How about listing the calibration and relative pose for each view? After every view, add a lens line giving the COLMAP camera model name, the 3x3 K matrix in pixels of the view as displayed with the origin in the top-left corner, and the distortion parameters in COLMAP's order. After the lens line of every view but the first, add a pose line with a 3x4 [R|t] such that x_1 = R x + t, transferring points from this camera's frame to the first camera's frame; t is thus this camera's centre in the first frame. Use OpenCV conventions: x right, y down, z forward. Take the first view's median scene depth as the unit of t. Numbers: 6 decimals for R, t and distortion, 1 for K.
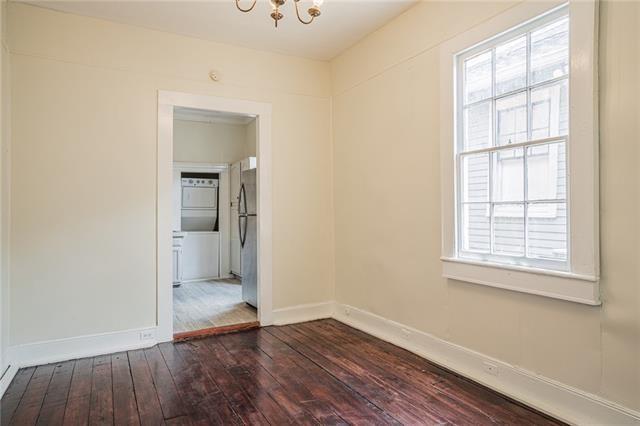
lens RADIAL K [[382.4, 0, 306.2], [0, 382.4, 208.0], [0, 0, 1]] dist [0.036371, 0.001058]
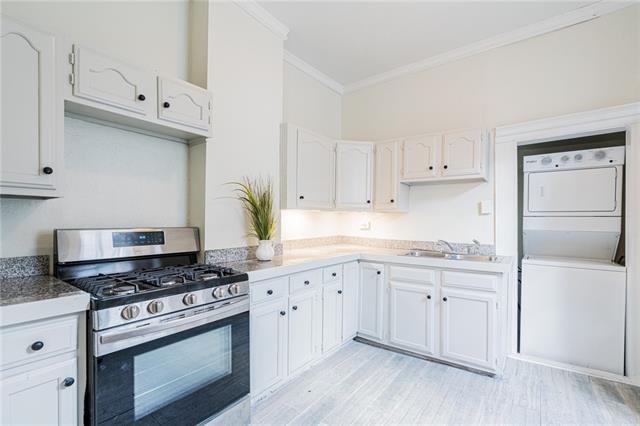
lens RADIAL K [[298.0, 0, 303.9], [0, 298.0, 225.5], [0, 0, 1]] dist [-0.017353, -0.000062]
pose [[0.406684, -0.005805, -0.913551, -0.063245], [0.011756, 0.999930, -0.001120, 0.009763], [0.913493, -0.010284, 0.406723, 0.445080]]
